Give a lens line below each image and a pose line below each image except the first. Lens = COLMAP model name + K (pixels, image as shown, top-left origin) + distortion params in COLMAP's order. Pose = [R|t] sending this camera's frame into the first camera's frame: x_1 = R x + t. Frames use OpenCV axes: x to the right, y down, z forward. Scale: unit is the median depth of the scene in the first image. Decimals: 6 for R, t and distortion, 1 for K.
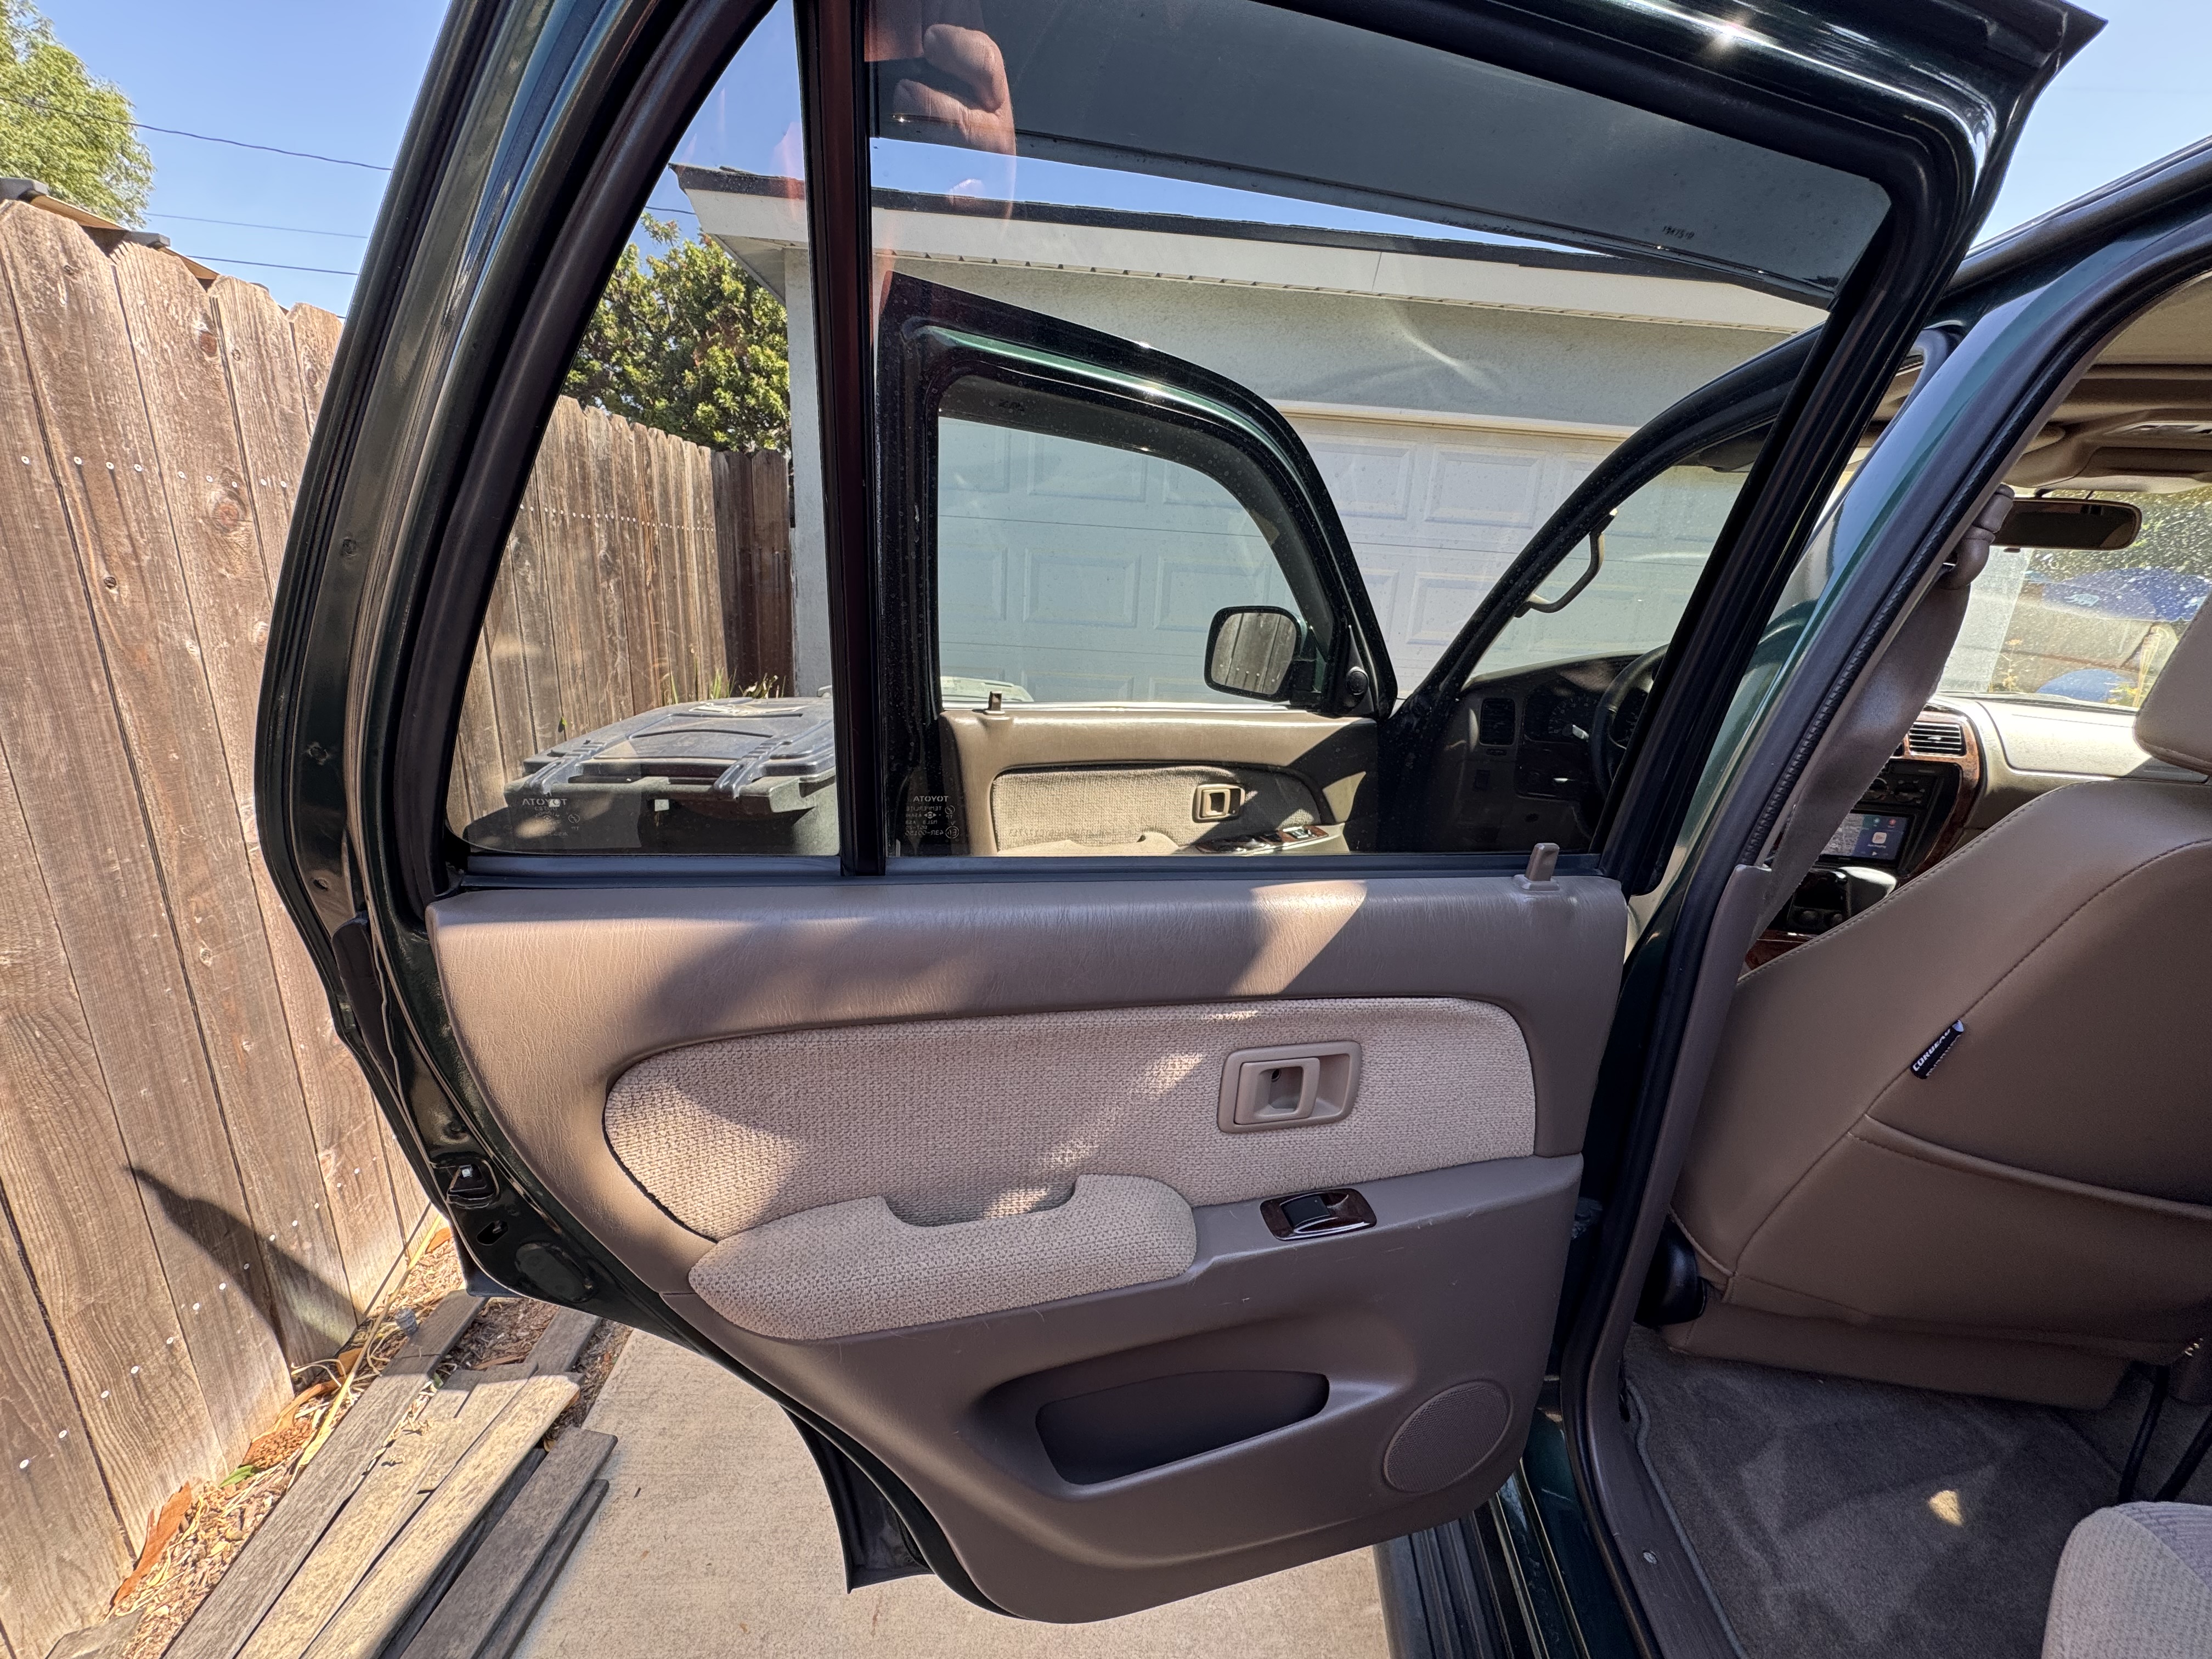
lens RADIAL K [[890.3, 0, 1109.8], [0, 890.3, 848.7], [0, 0, 1]] dist [-0.001526, -0.000347]
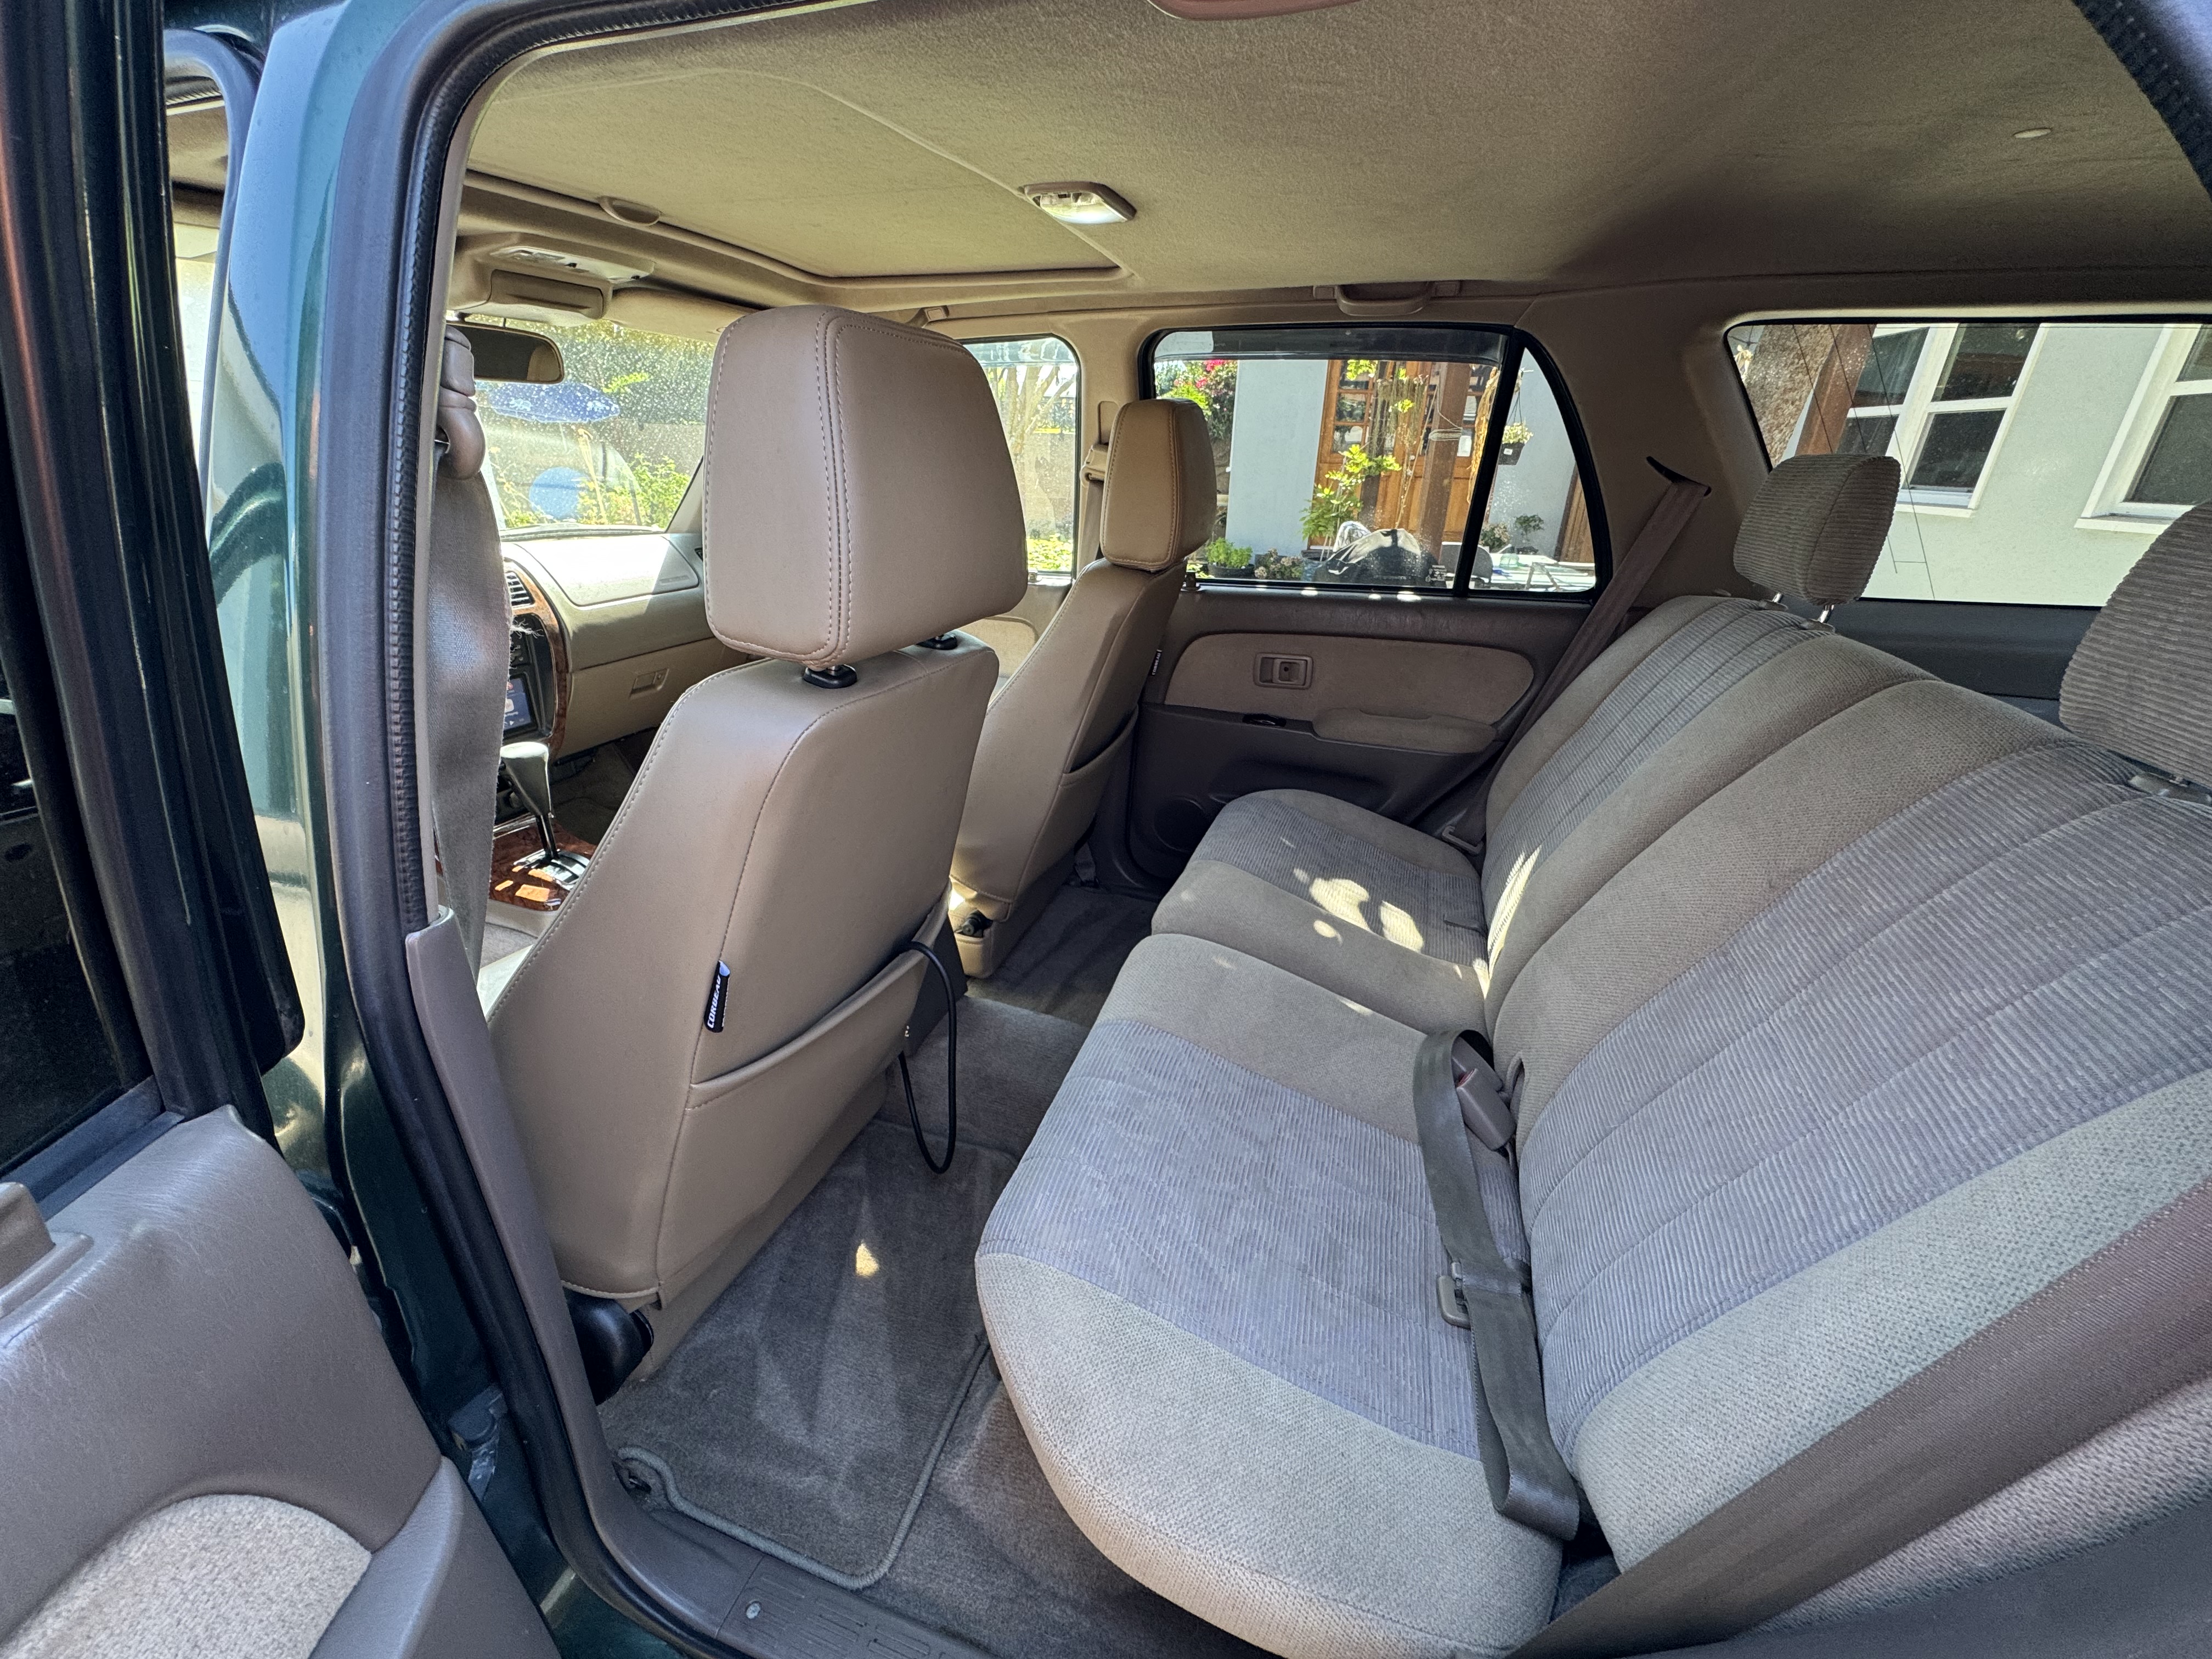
lens RADIAL K [[890.3, 0, 1109.8], [0, 890.3, 848.7], [0, 0, 1]] dist [-0.001526, -0.000347]
pose [[0.220504, -0.440920, 0.870039, 0.222273], [0.266619, 0.885270, 0.381067, -0.120968], [-0.938239, 0.147942, 0.312763, 0.238863]]
